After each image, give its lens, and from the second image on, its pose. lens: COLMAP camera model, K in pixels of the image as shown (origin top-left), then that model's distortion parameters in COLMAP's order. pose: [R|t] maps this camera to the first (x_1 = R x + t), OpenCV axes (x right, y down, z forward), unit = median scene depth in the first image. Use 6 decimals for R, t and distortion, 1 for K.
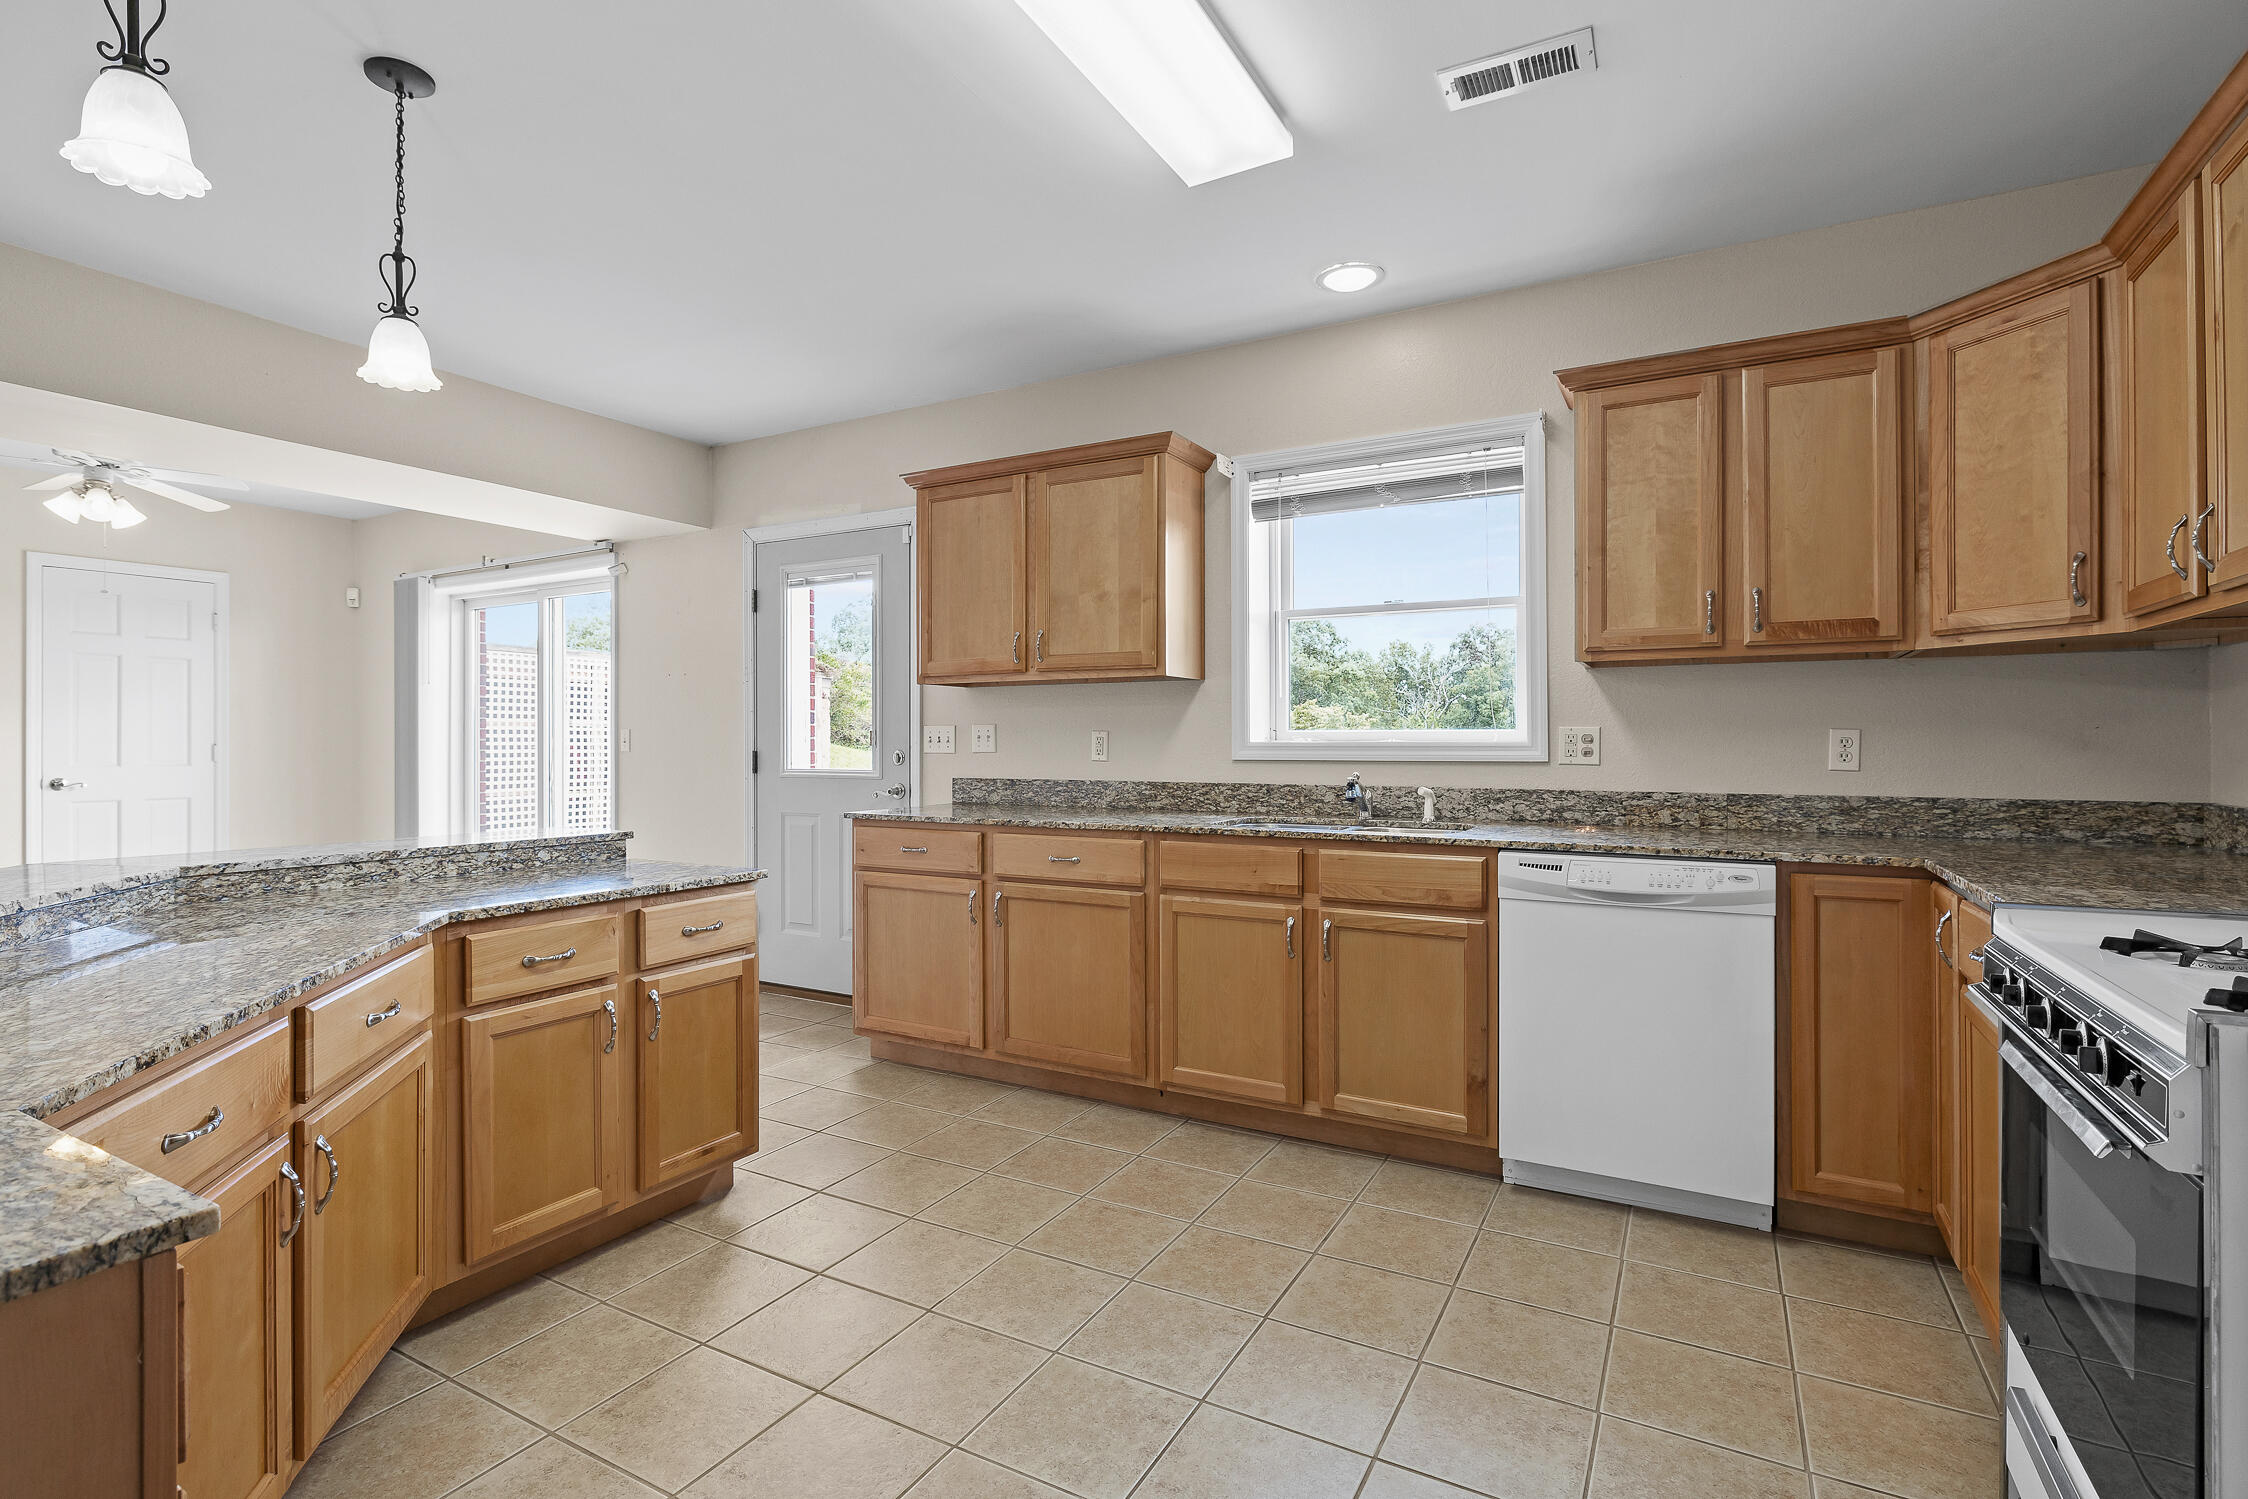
lens RADIAL K [[1046.2, 0, 1128.8], [0, 1046.2, 742.8], [0, 0, 1]] dist [-0.002765, -0.000215]
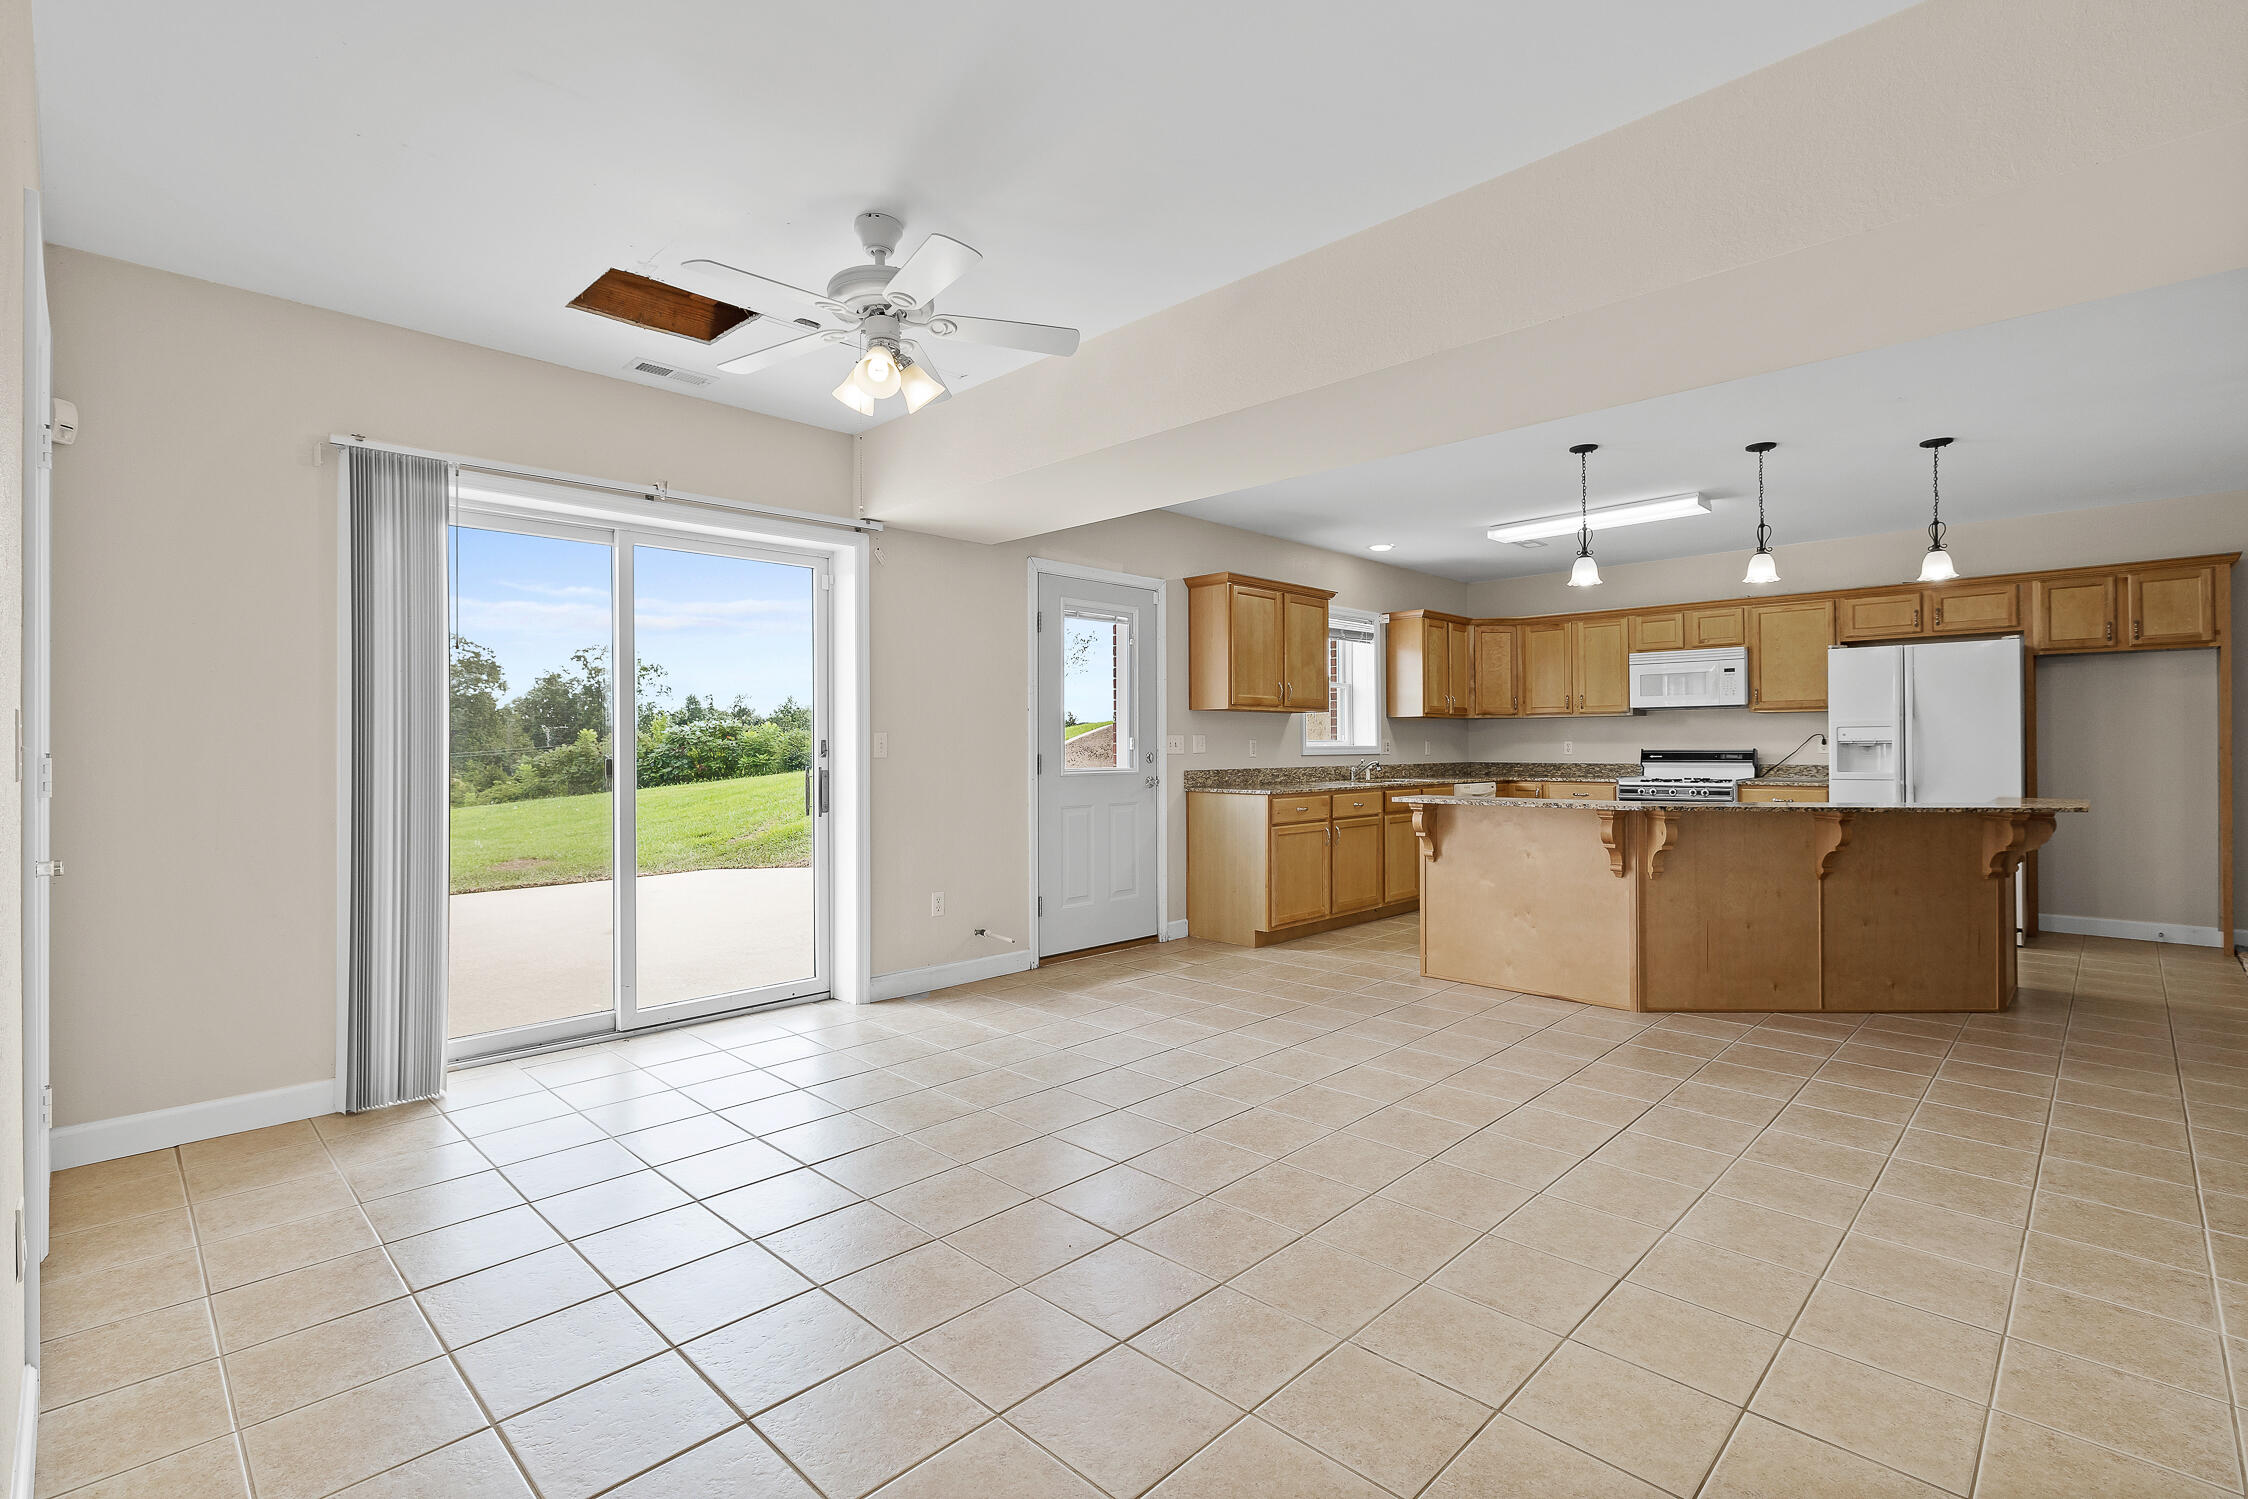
lens RADIAL K [[1027.1, 0, 1124.8], [0, 1027.1, 728.2], [0, 0, 1]] dist [0.000623, -0.000029]
pose [[0.270463, 0.017683, 0.962568, -2.124621], [0.006755, 0.999772, -0.020265, 0.003313], [-0.962707, 0.011983, 0.270282, 0.928985]]
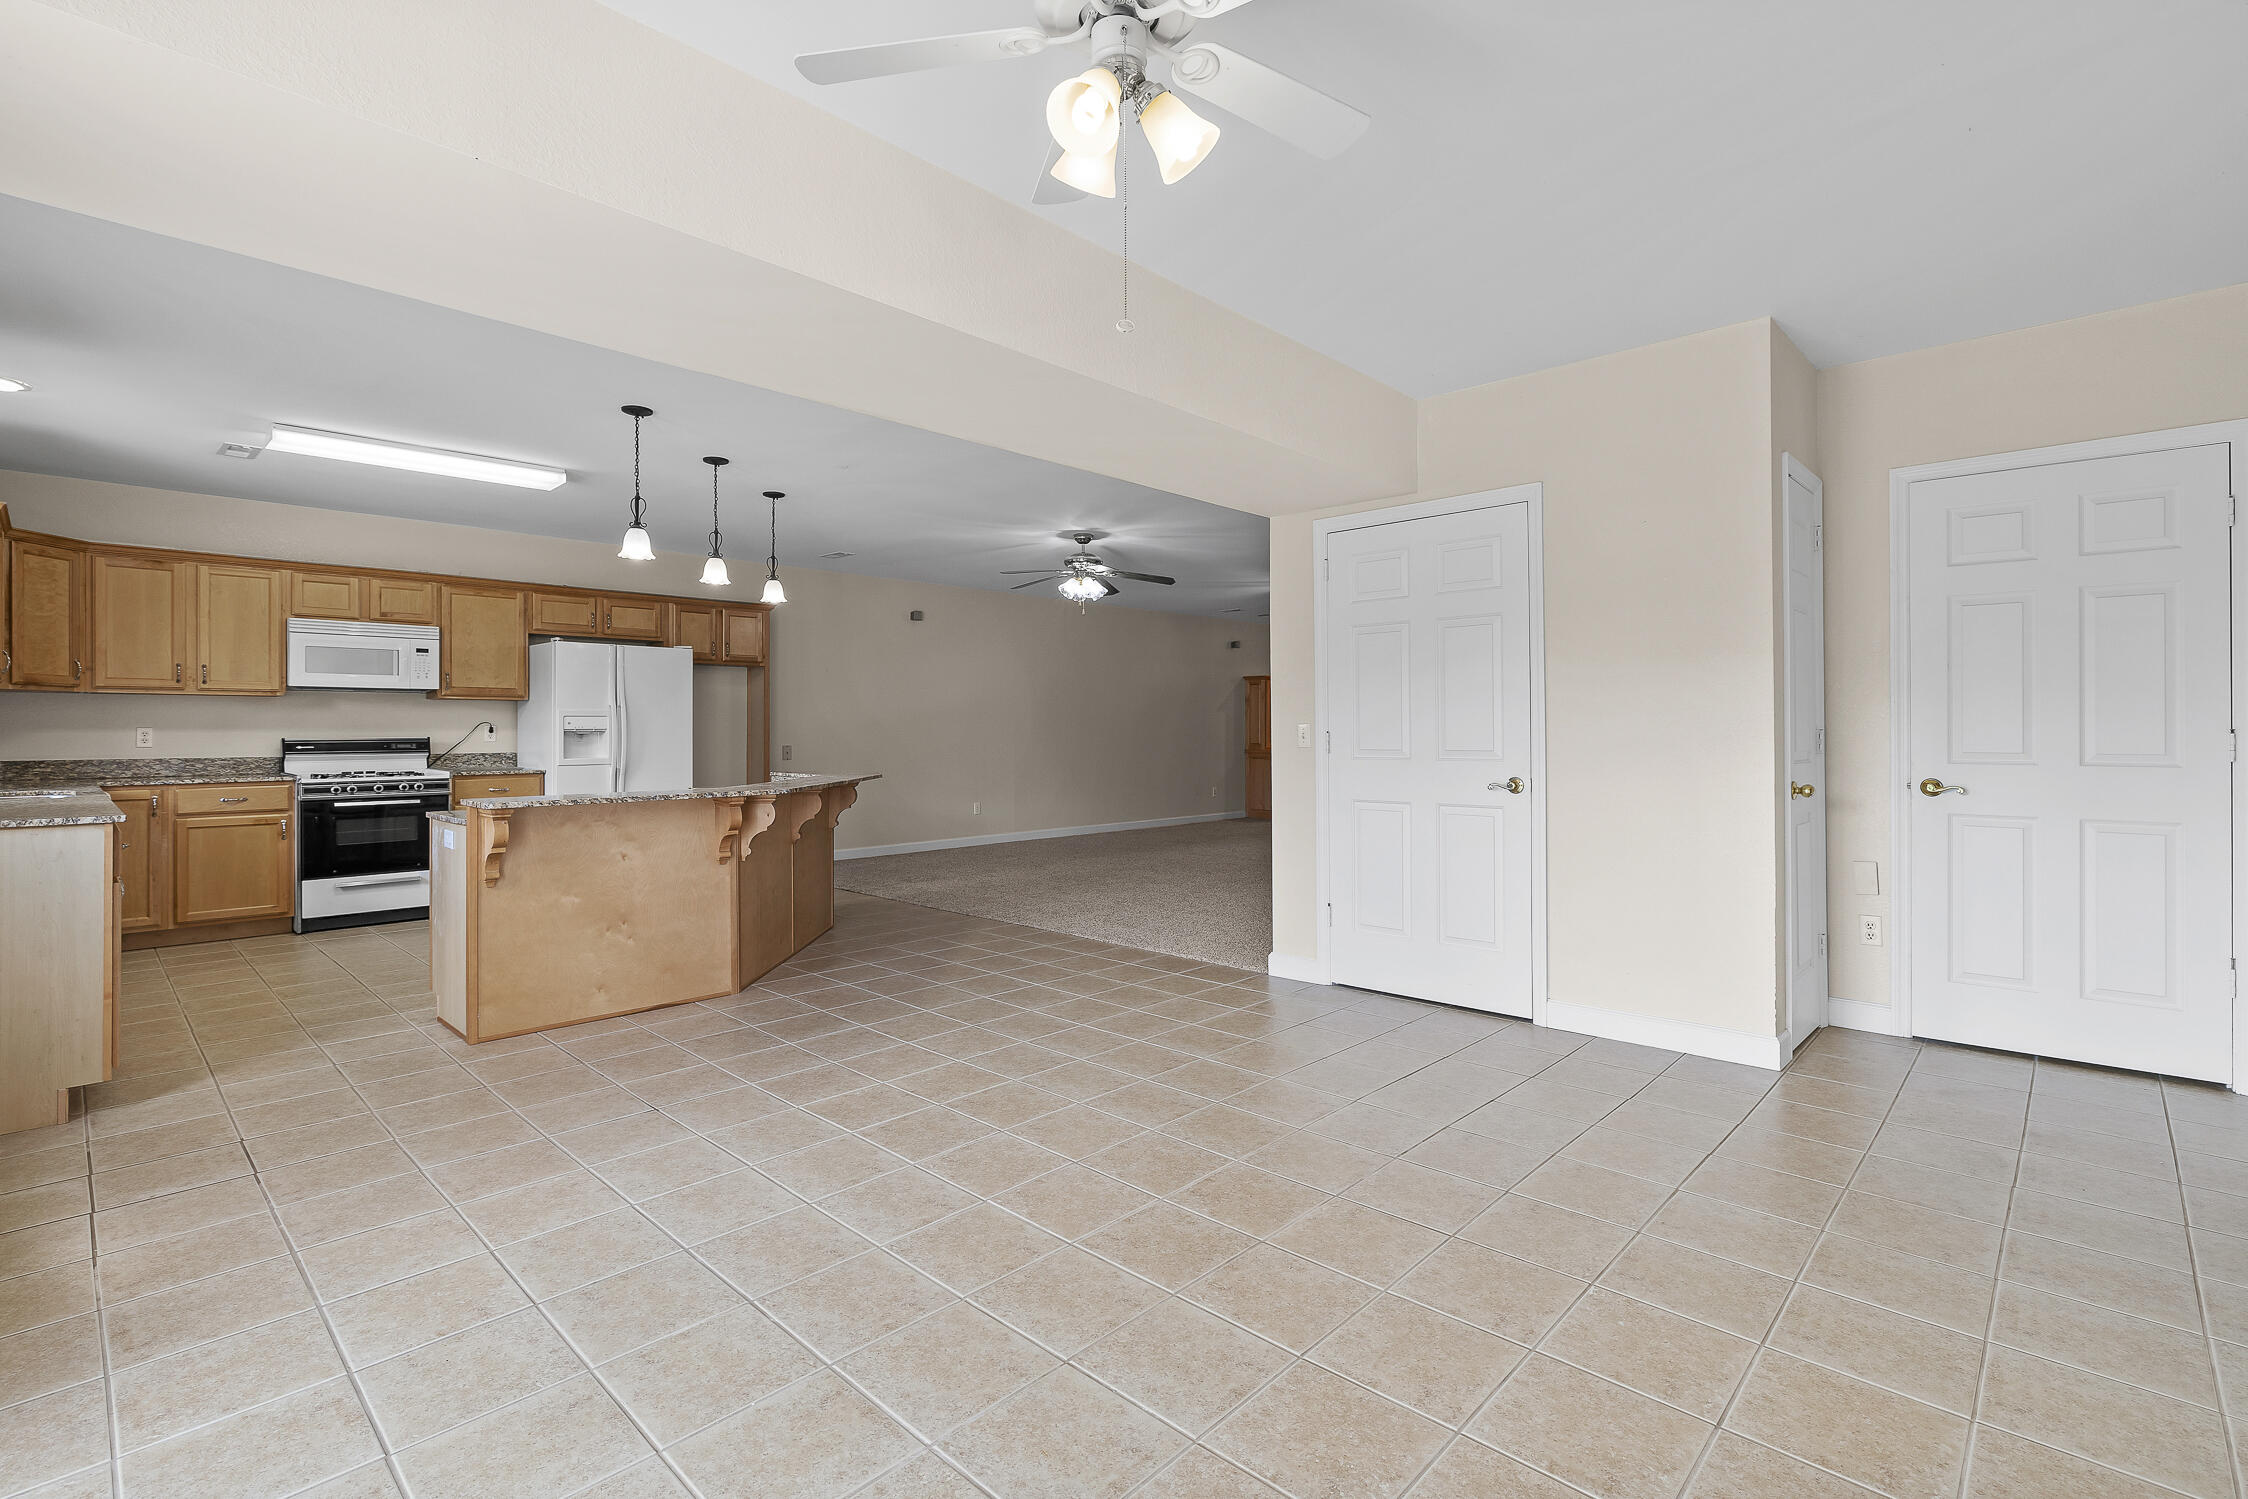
lens RADIAL K [[1027.1, 0, 1124.8], [0, 1027.1, 728.2], [0, 0, 1]] dist [0.000623, -0.000029]
pose [[-0.965924, 0.004296, 0.258792, -1.486960], [0.004717, 0.999988, 0.001007, -0.001776], [-0.258785, 0.002193, -0.965933, 1.865700]]
